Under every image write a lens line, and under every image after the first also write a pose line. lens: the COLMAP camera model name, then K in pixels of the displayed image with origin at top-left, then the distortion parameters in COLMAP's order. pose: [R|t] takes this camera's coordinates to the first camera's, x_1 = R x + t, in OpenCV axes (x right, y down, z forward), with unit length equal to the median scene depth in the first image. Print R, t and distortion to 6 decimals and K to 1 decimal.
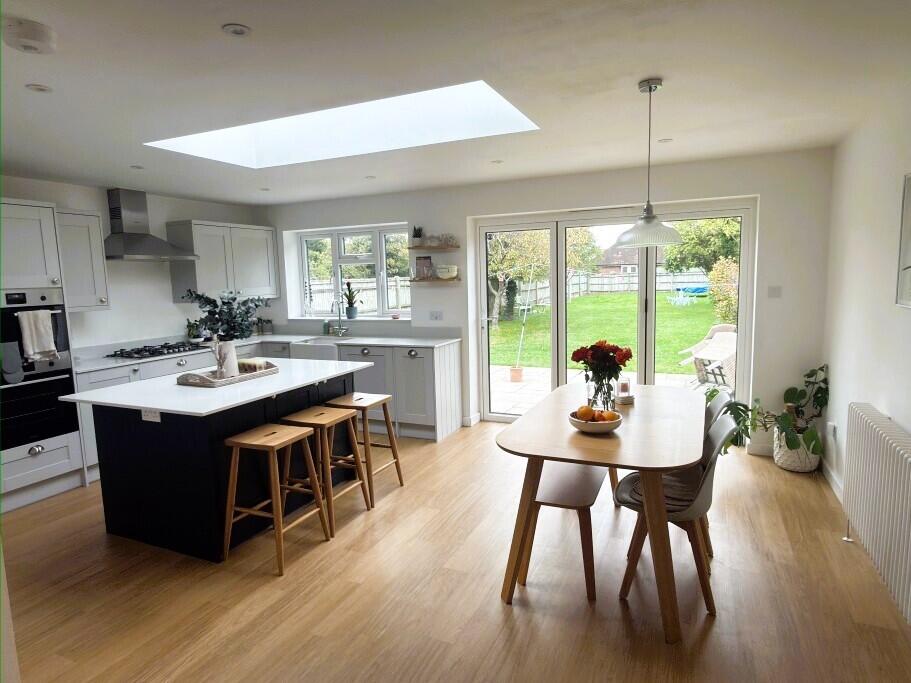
lens RADIAL K [[543.5, 0, 455.5], [0, 543.5, 343.3], [0, 0, 1]] dist [0.000513, 0.000022]
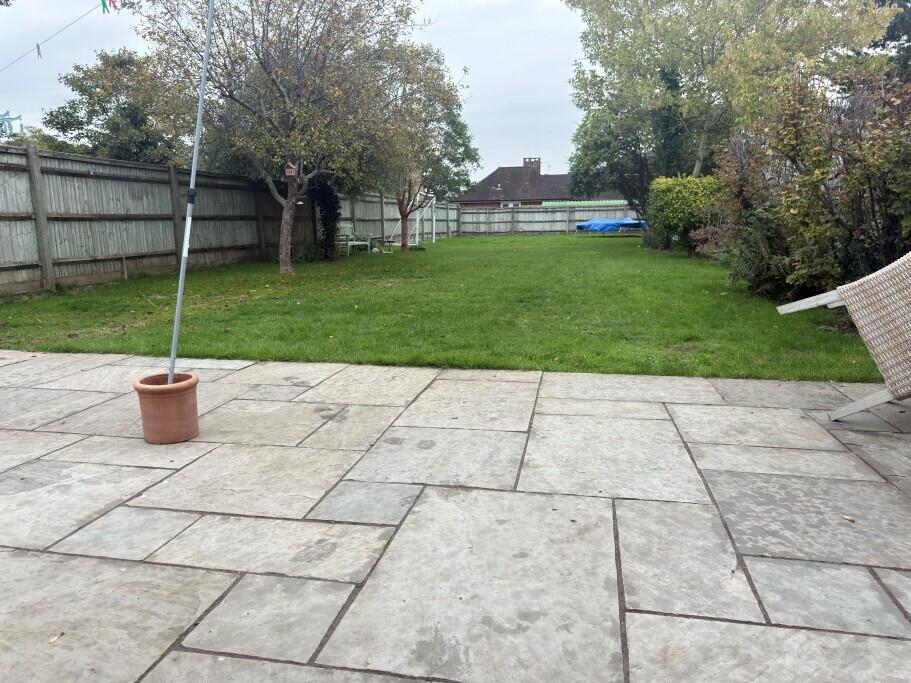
lens RADIAL K [[637.8, 0, 455.5], [0, 637.8, 341.5], [0, 0, 1]] dist [0.000040, -0.000007]
pose [[0.973005, -0.025413, 0.229379, 0.041762], [0.012770, 0.998324, 0.056437, 0.003139], [-0.230429, -0.051984, 0.971700, 0.173225]]
